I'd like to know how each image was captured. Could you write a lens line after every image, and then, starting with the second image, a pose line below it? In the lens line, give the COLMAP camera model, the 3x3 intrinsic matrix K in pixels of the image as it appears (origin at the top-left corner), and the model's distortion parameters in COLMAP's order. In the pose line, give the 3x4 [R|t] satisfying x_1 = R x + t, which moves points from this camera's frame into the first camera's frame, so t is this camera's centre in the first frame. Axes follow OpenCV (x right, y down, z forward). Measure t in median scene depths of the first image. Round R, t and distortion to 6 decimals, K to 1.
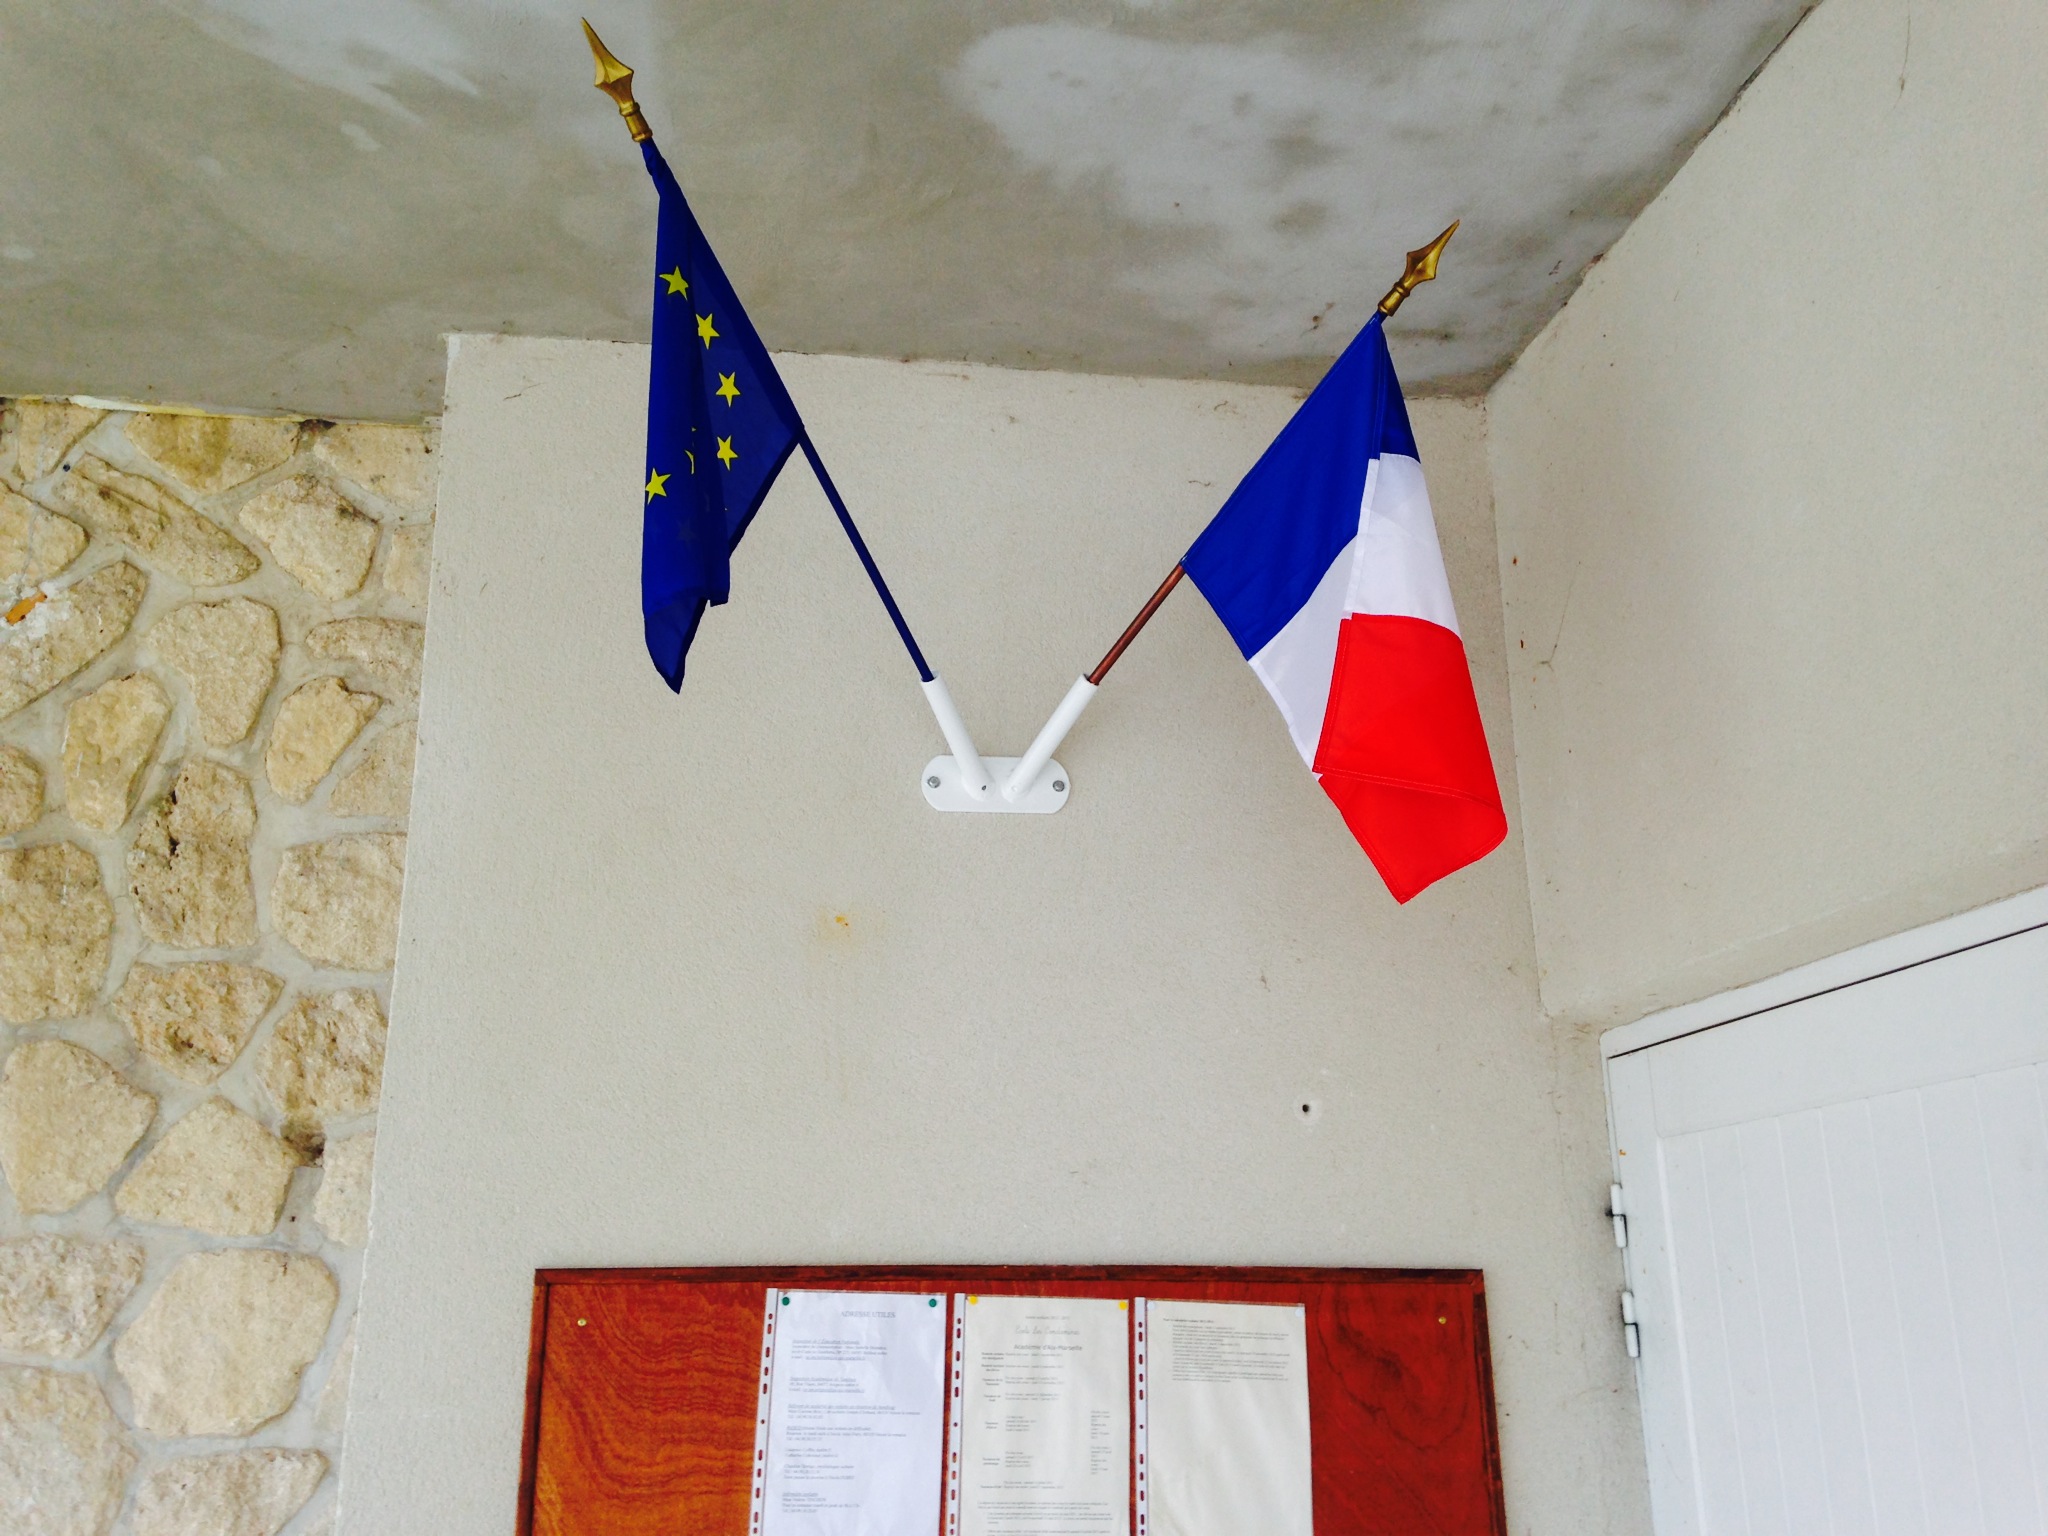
lens RADIAL K [[1851.0, 0, 975.4], [0, 1851.0, 732.9], [0, 0, 1]] dist [0.154889, -0.220199]
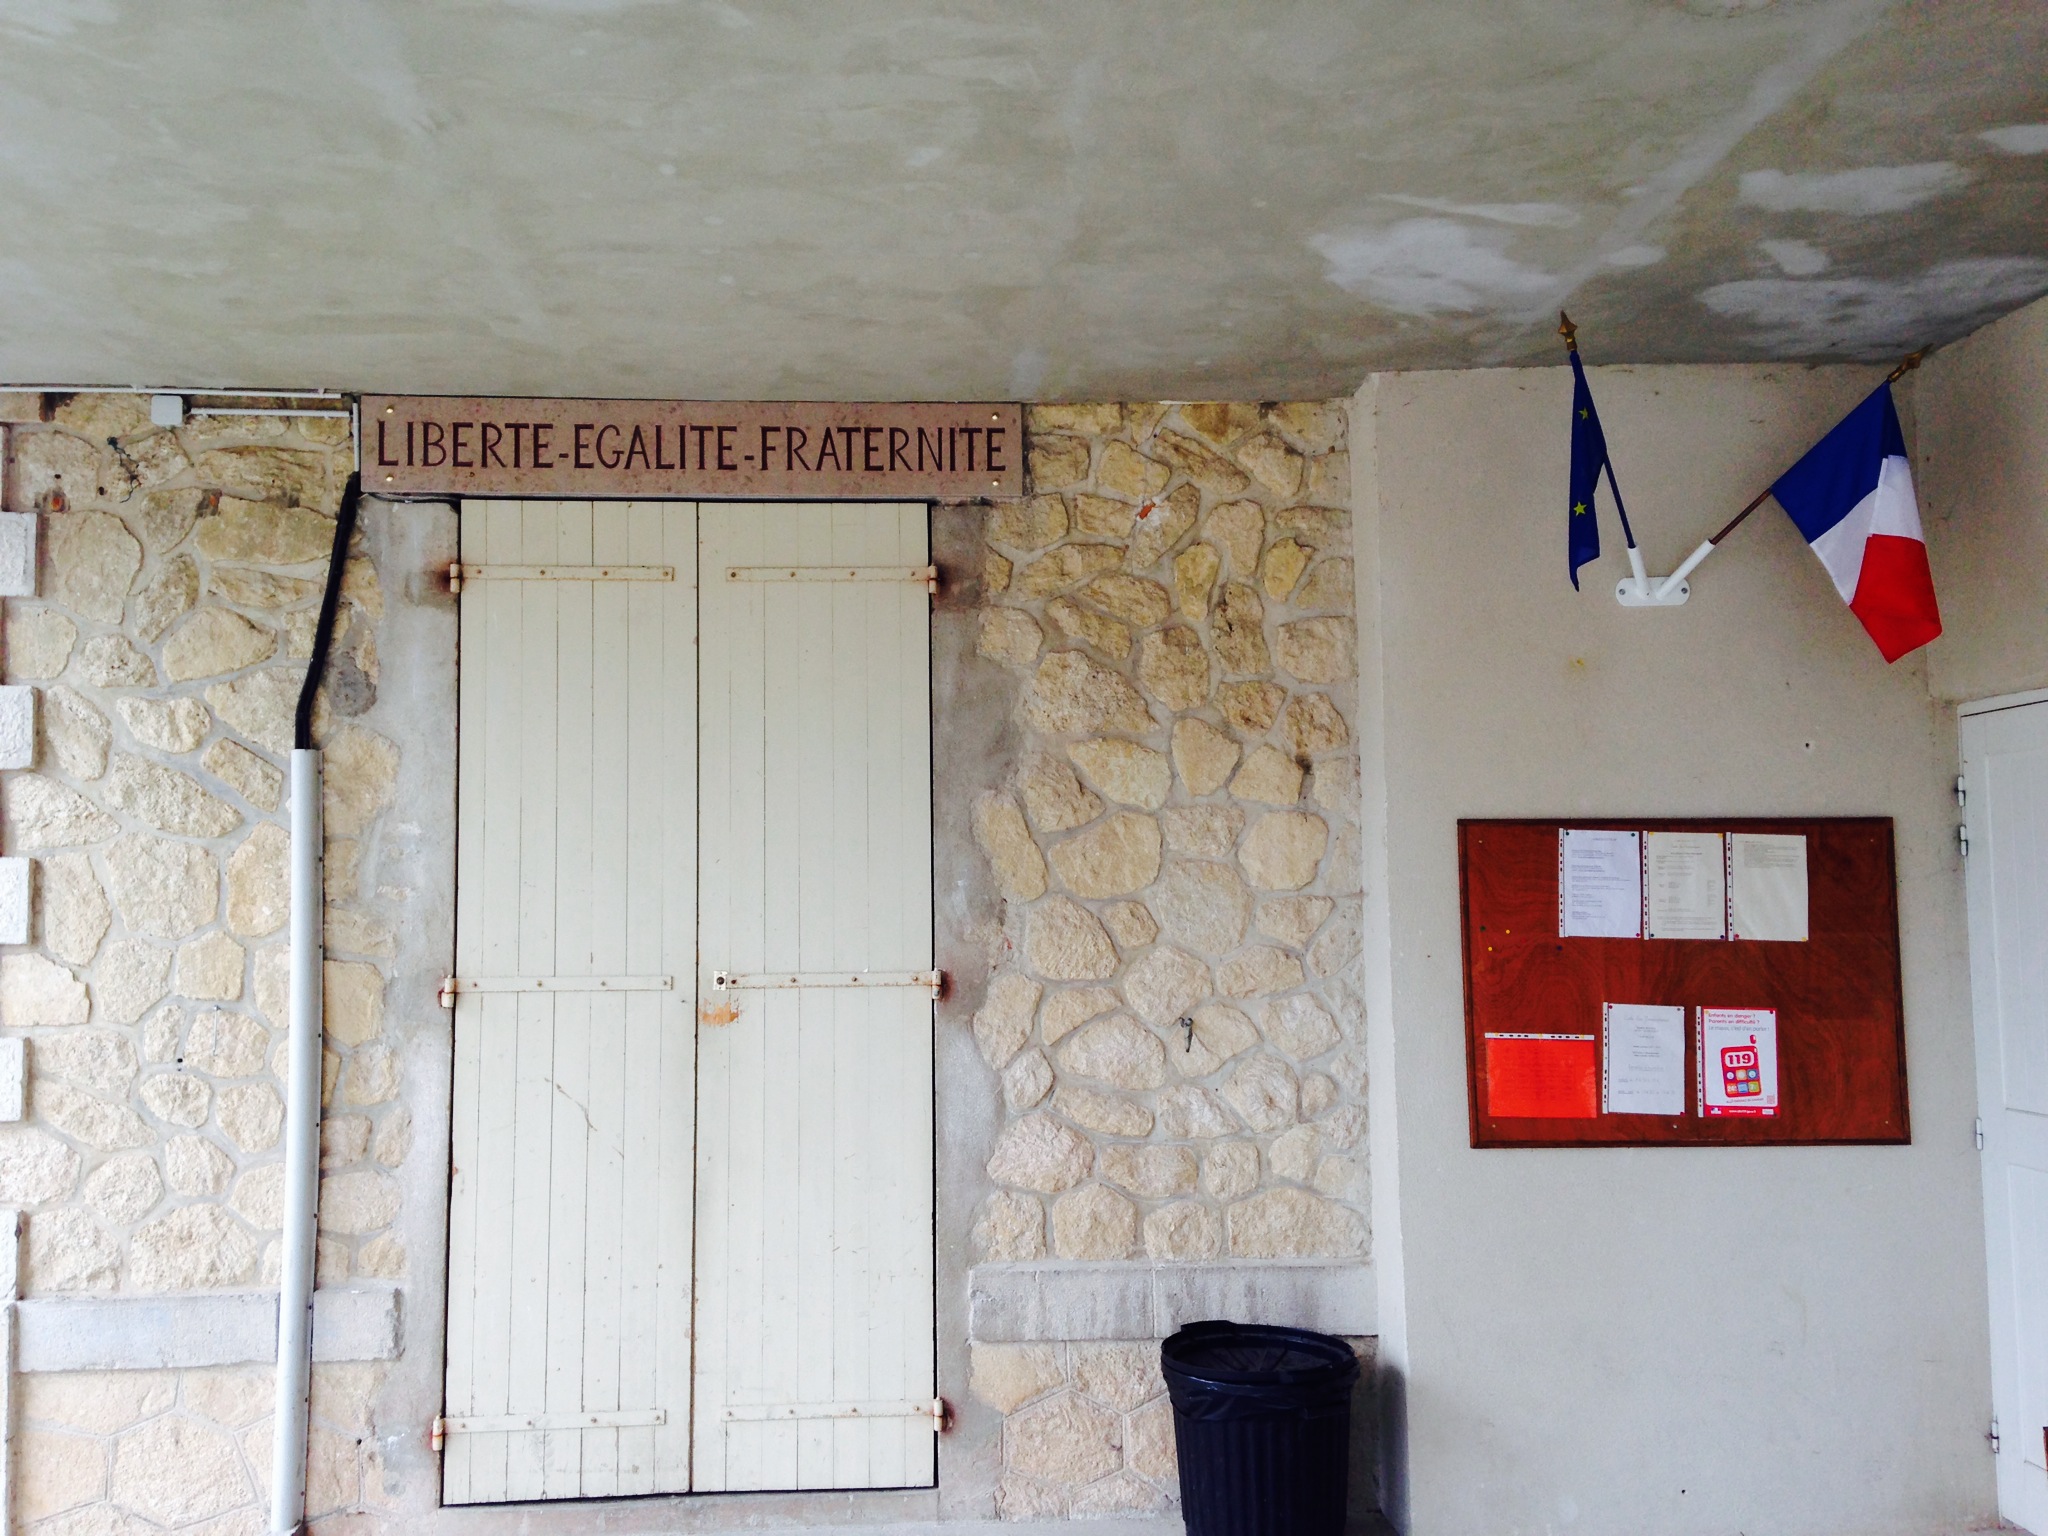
lens RADIAL K [[1851.0, 0, 975.4], [0, 1851.0, 732.9], [0, 0, 1]] dist [0.154889, -0.220199]
pose [[0.995388, -0.012461, -0.095115, -0.527821], [0.033016, 0.975451, 0.217728, -0.292081], [0.090067, -0.219864, 0.971364, -1.088431]]
